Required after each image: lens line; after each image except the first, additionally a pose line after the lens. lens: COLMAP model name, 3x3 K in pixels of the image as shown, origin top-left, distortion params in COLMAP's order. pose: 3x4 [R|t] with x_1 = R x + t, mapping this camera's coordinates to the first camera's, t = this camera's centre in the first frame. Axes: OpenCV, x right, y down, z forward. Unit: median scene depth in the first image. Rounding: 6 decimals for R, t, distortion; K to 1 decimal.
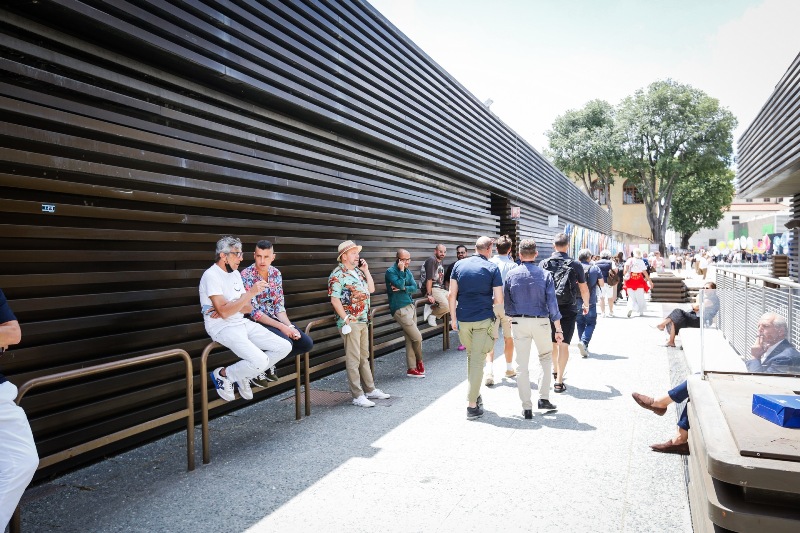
lens RADIAL K [[687.4, 0, 400.0], [0, 687.4, 266.5], [0, 0, 1]] dist [0.010068, 0.006507]
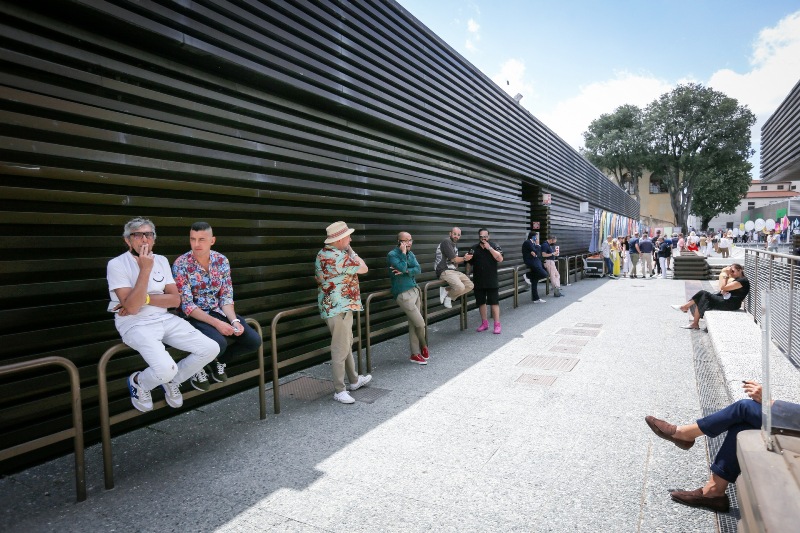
lens RADIAL K [[518.7, 0, 400.0], [0, 518.7, 266.5], [0, 0, 1]] dist [-0.027170, 0.031542]
pose [[0.990436, -0.001123, -0.137968, 0.097810], [0.006313, 0.999289, 0.037184, -0.003843], [0.137828, -0.037699, 0.989738, 0.269800]]
